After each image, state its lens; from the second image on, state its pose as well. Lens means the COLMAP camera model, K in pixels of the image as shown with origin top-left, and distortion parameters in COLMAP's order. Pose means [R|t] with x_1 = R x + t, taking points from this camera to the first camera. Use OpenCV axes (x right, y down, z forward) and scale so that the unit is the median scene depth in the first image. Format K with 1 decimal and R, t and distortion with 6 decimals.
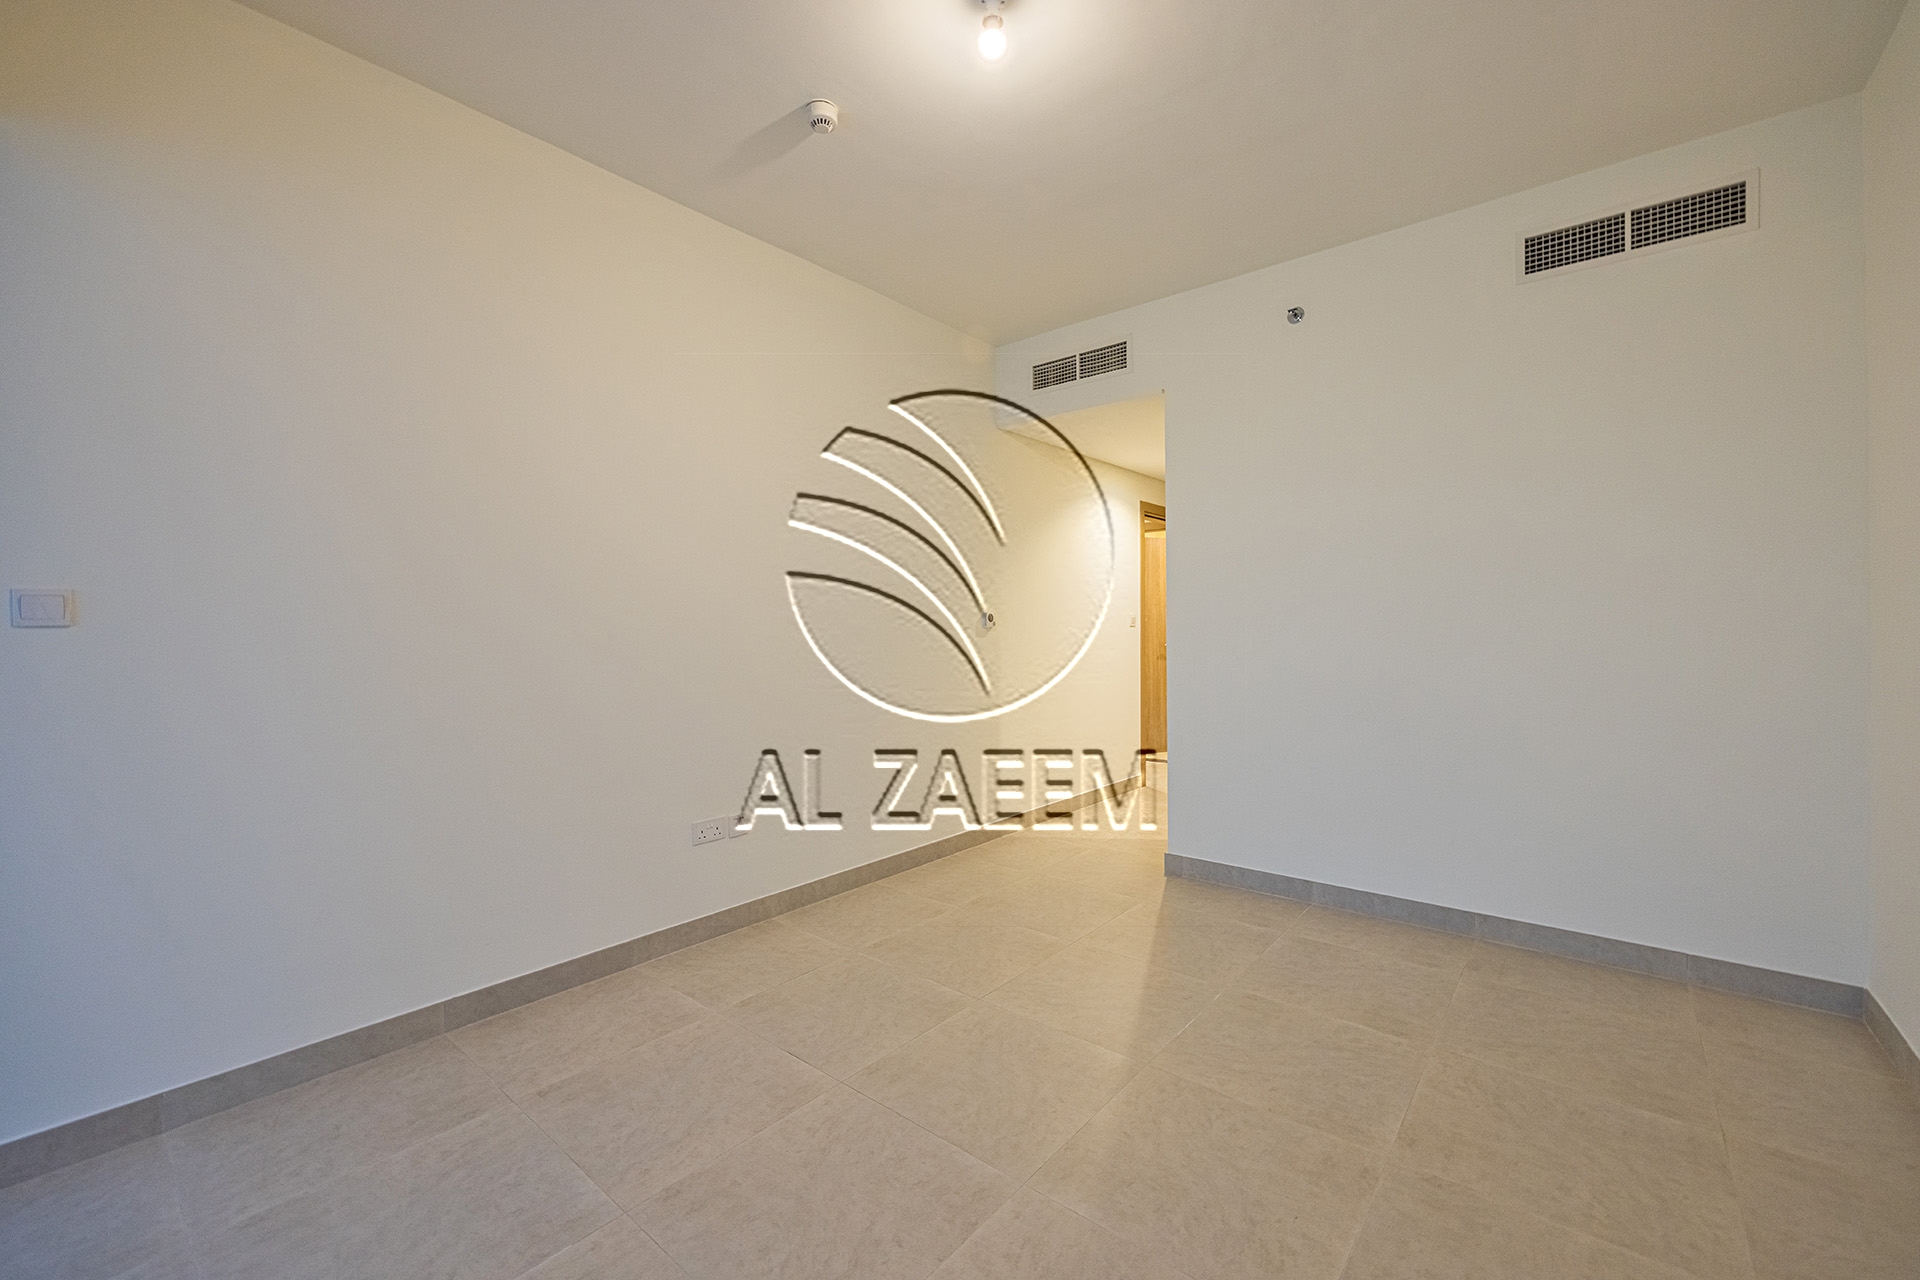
lens RADIAL K [[766.8, 0, 955.5], [0, 766.8, 627.1], [0, 0, 1]] dist [-0.008288, 0.000396]
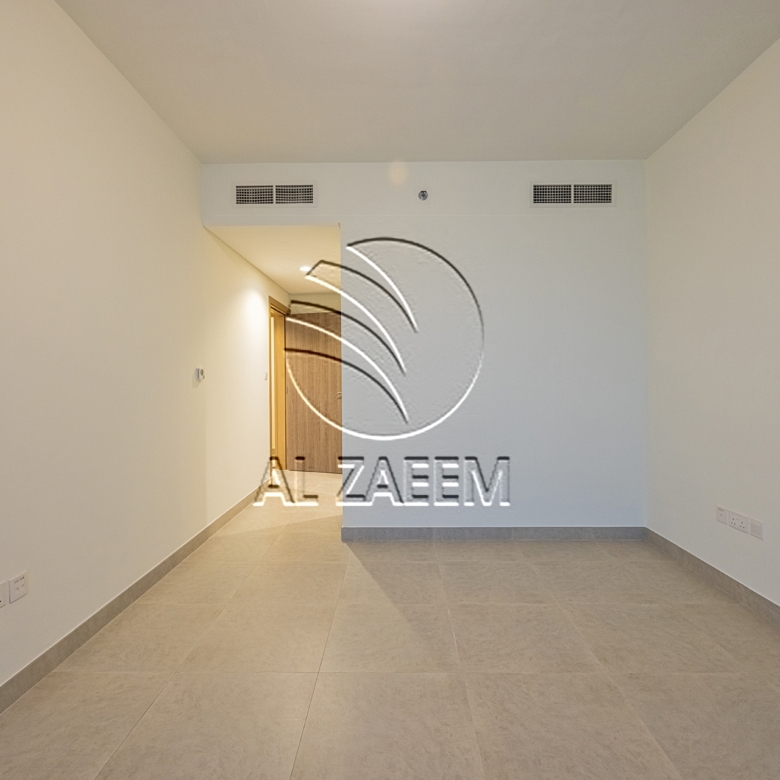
lens RADIAL K [[474.3, 0, 382.5], [0, 474.3, 375.0], [0, 0, 1]] dist [-0.008007, 0.004387]
pose [[0.772148, 0.004162, 0.635429, -0.344269], [0.000749, 0.999972, -0.007461, -0.001224], [-0.635442, 0.006237, 0.772124, 0.290708]]
